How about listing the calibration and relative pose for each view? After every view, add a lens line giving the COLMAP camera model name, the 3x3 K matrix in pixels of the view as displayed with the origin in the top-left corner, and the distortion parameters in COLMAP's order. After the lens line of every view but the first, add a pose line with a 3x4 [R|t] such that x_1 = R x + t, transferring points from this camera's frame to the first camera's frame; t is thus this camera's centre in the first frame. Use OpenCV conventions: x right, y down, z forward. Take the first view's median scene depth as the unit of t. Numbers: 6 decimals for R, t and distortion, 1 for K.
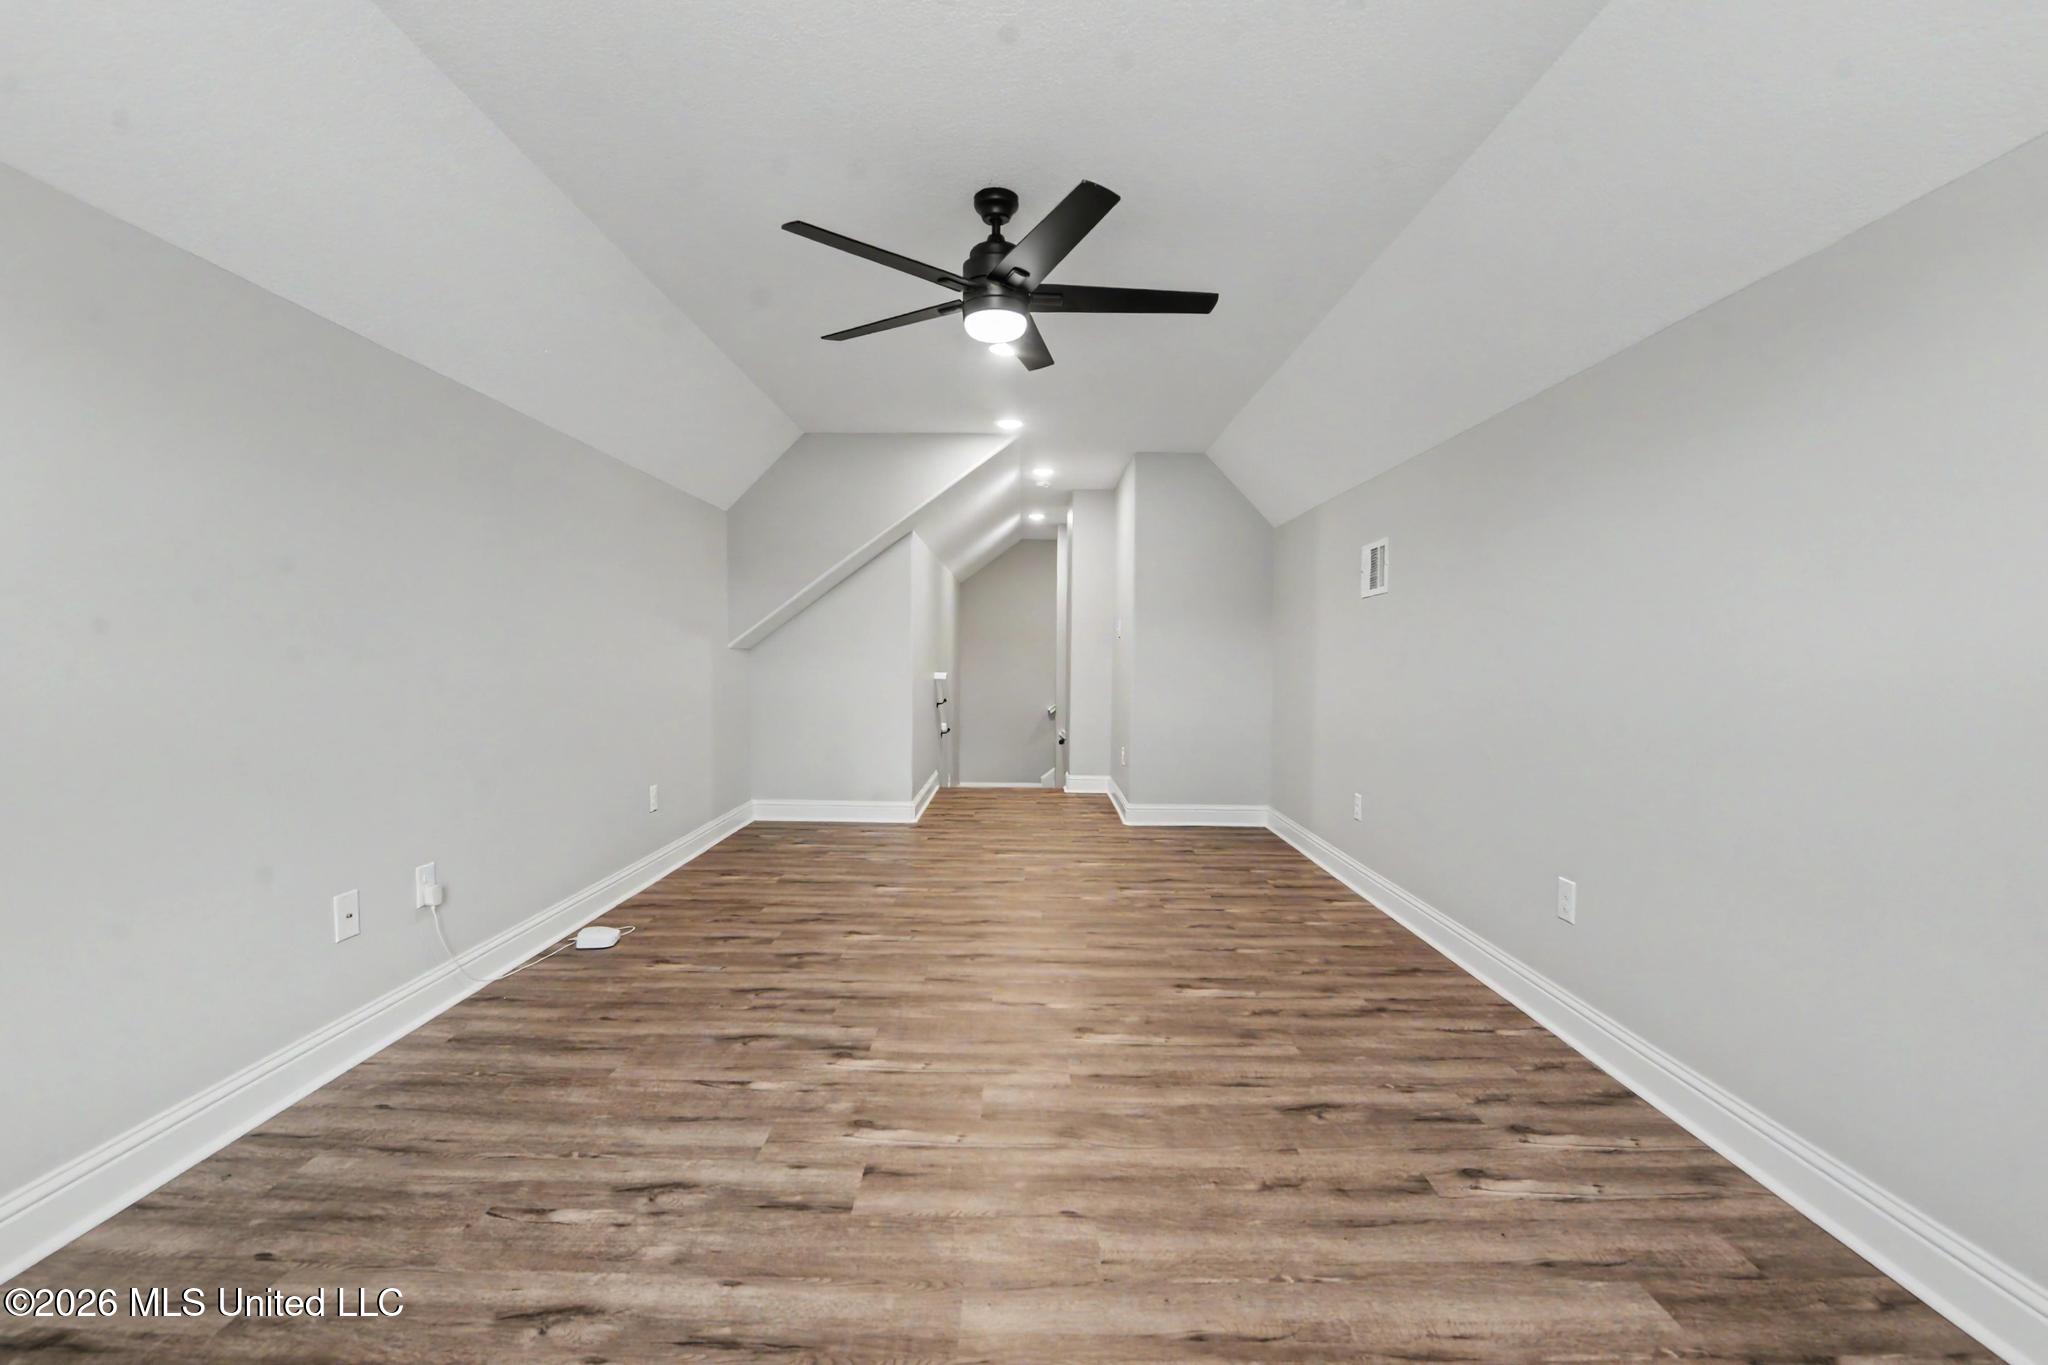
lens RADIAL K [[839.9, 0, 1013.2], [0, 839.9, 689.3], [0, 0, 1]] dist [-0.017667, -0.001049]
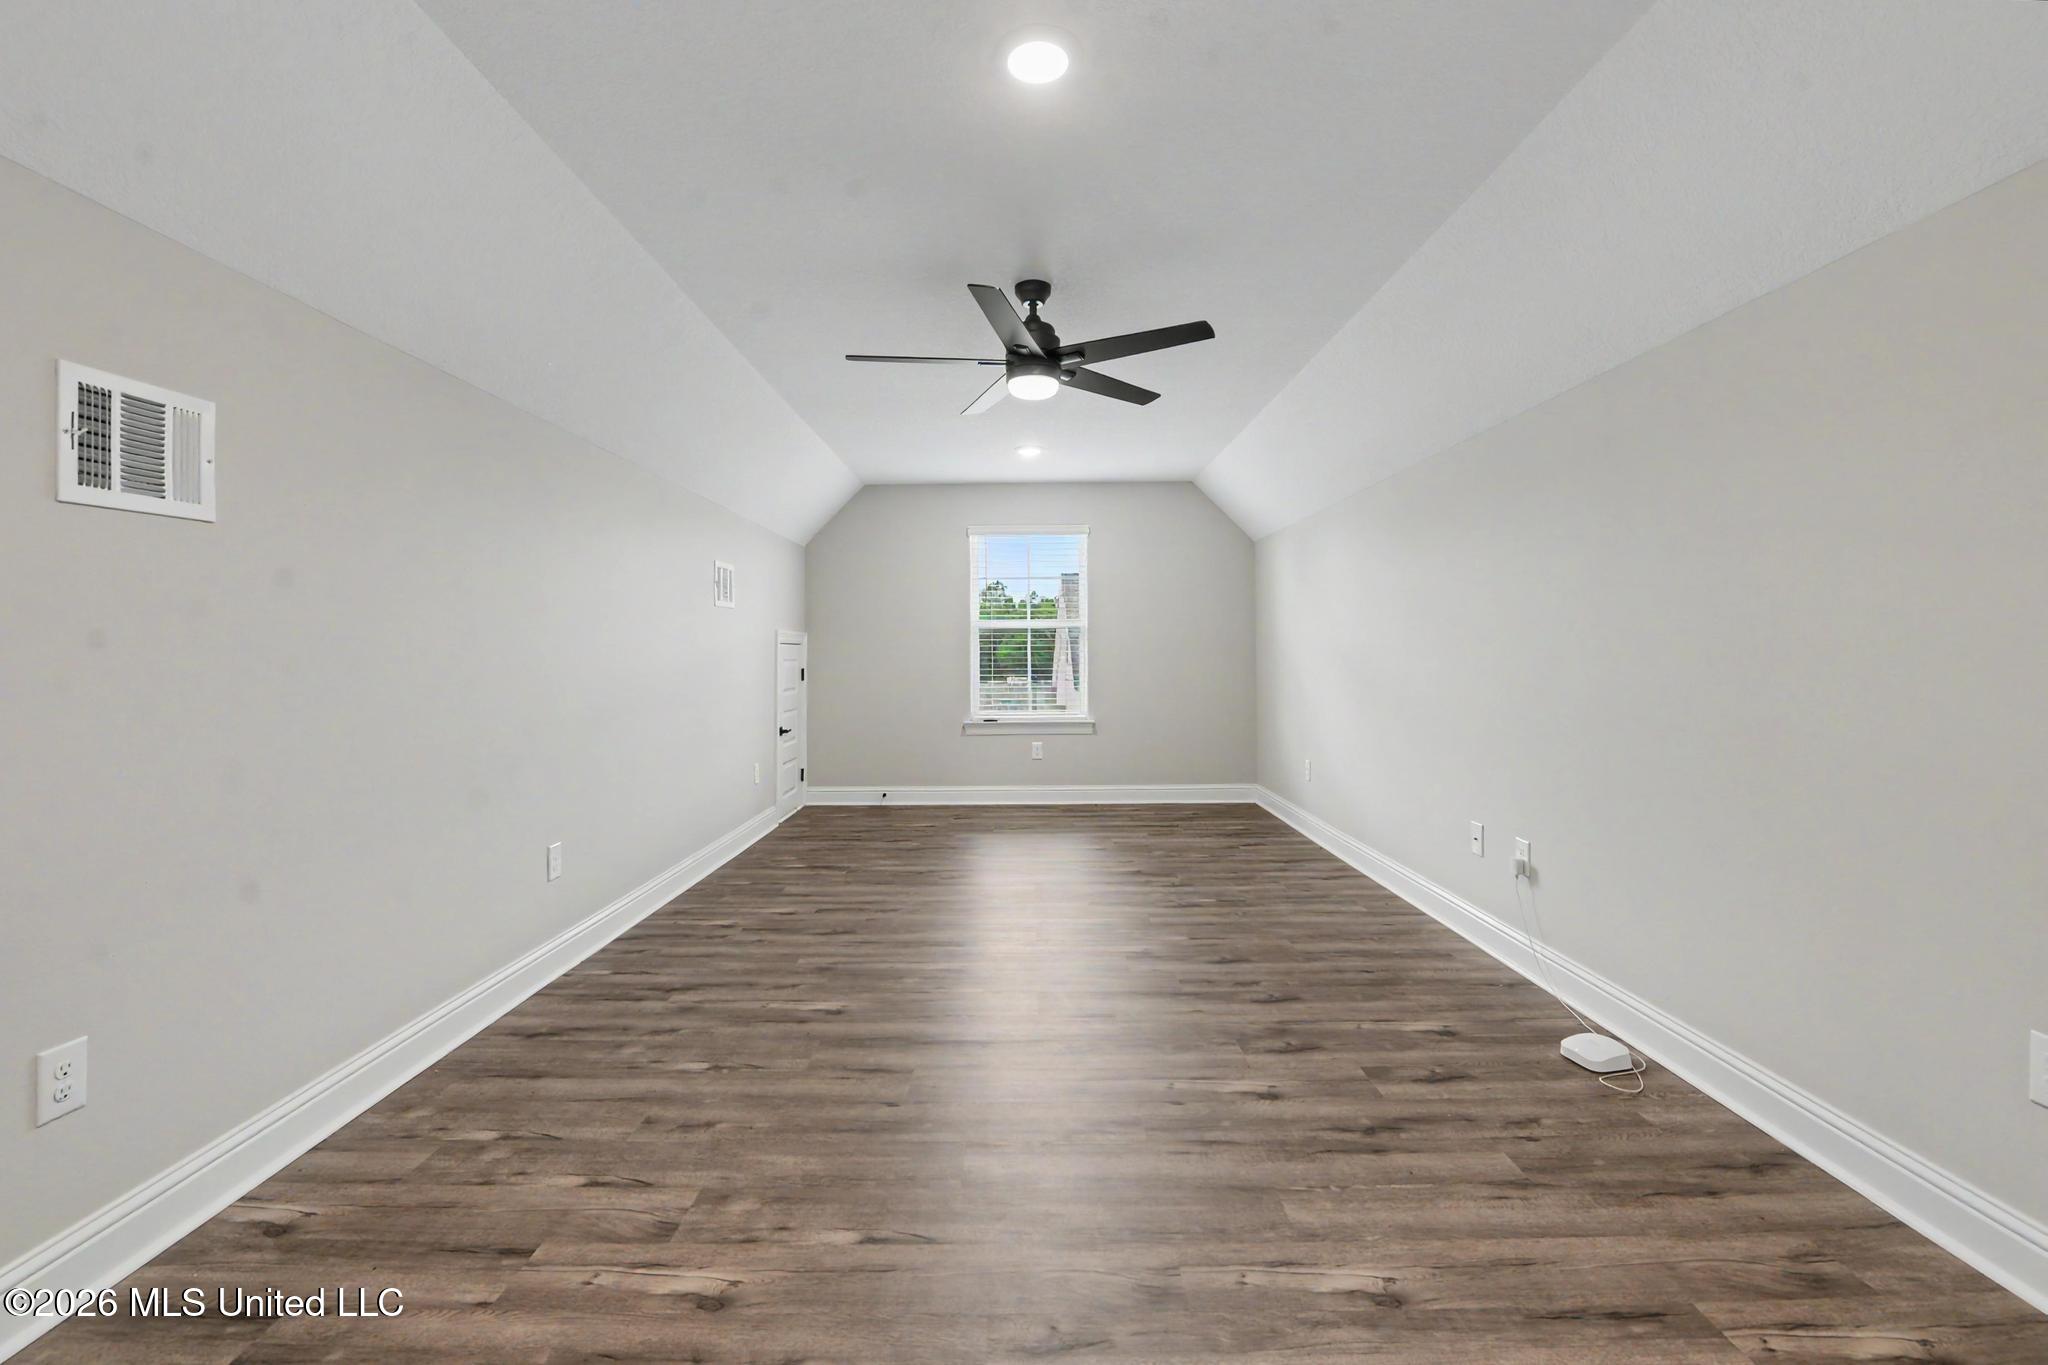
lens RADIAL K [[839.9, 0, 1025.3], [0, 839.9, 660.7], [0, 0, 1]] dist [-0.017667, -0.001049]
pose [[-0.999901, -0.001886, -0.013954, 0.004712], [-0.002546, 0.998870, 0.047453, -0.083590], [0.013849, 0.047483, -0.998776, 1.962624]]
